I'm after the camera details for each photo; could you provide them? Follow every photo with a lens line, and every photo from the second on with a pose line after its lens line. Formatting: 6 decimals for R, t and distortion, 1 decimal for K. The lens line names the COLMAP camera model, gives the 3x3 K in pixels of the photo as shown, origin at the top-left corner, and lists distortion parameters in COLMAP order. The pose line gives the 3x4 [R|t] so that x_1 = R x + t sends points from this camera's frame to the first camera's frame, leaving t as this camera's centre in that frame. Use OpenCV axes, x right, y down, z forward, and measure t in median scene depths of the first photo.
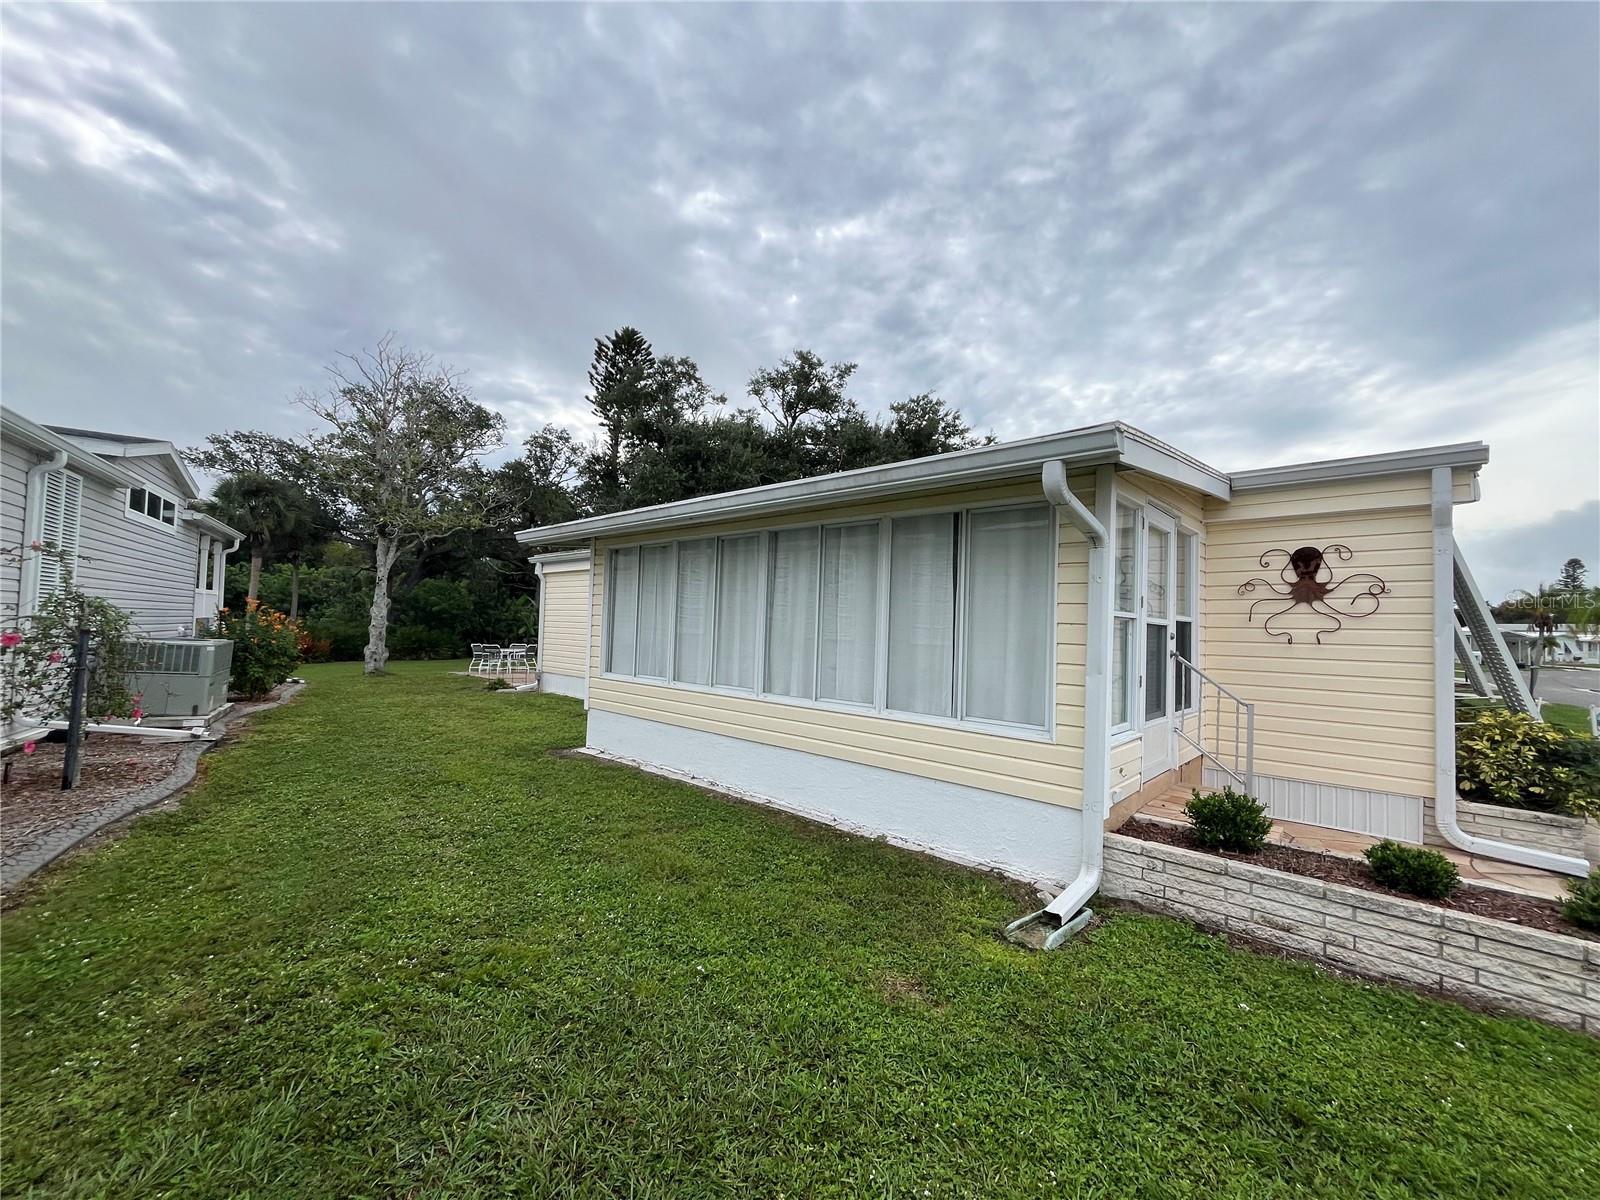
lens RADIAL K [[649.0, 0, 799.2], [0, 649.0, 610.2], [0, 0, 1]] dist [-0.003396, 0.000110]
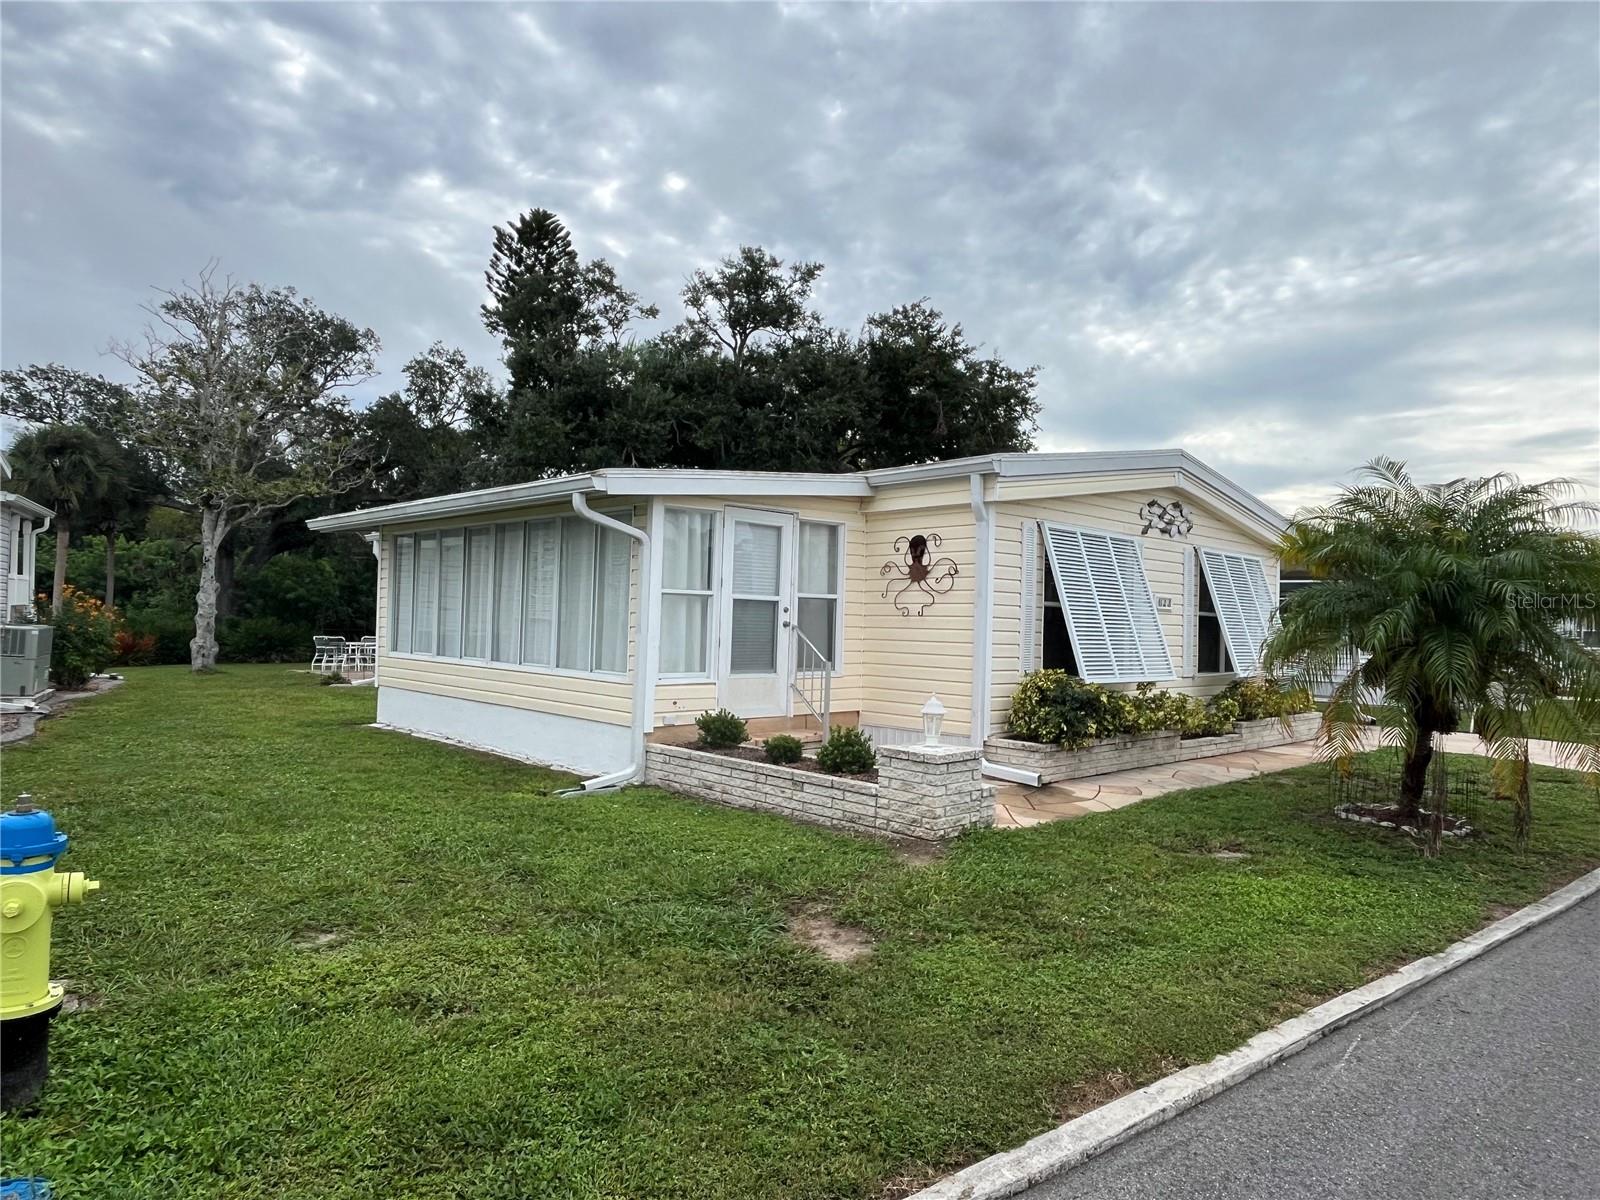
lens RADIAL K [[1004.1, 0, 793.9], [0, 1004.1, 616.8], [0, 0, 1]] dist [0.013929, -0.015723]
pose [[0.997838, -0.005085, -0.065518, 0.123422], [0.006490, 0.999753, 0.021248, 0.002243], [0.065394, -0.021627, 0.997625, -0.159075]]
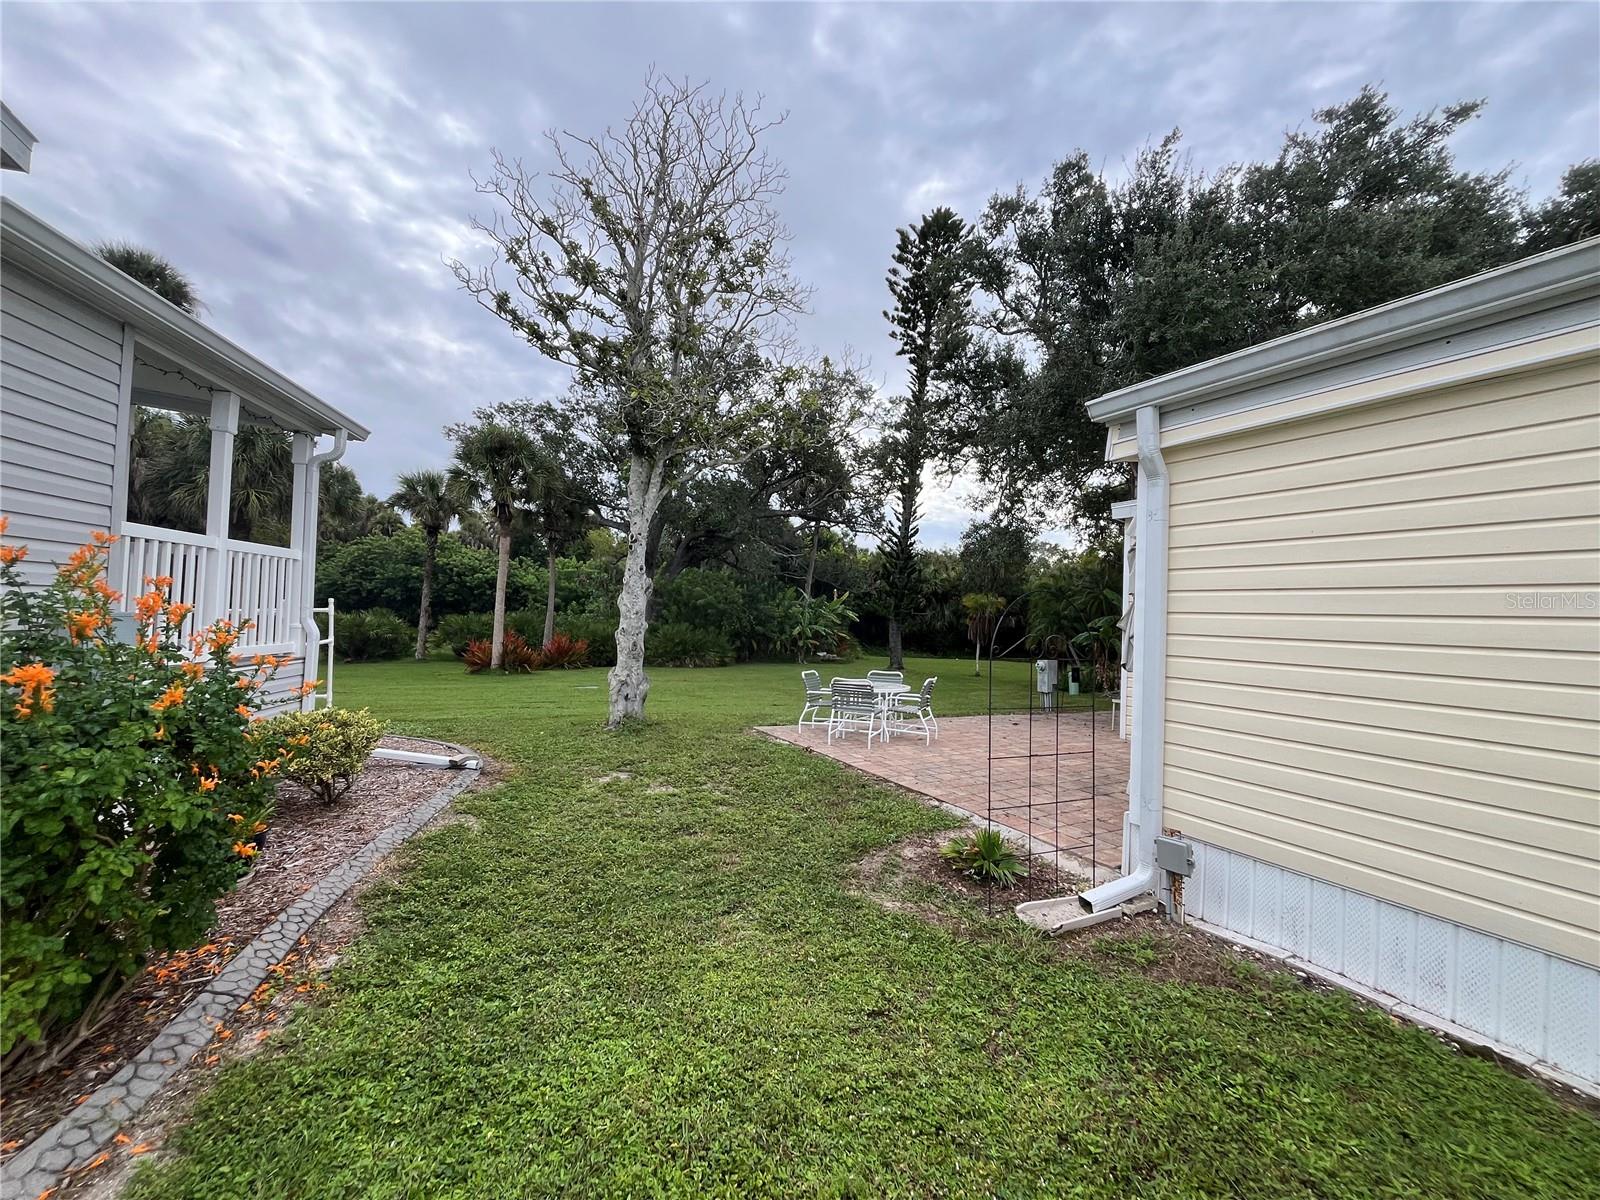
lens RADIAL K [[649.0, 0, 792.9], [0, 649.0, 608.3], [0, 0, 1]] dist [-0.003396, 0.000110]
pose [[0.940164, 0.002199, -0.340715, -0.222086], [-0.001557, 0.999996, 0.002158, 0.003539], [0.340719, -0.001498, 0.940164, 0.351339]]
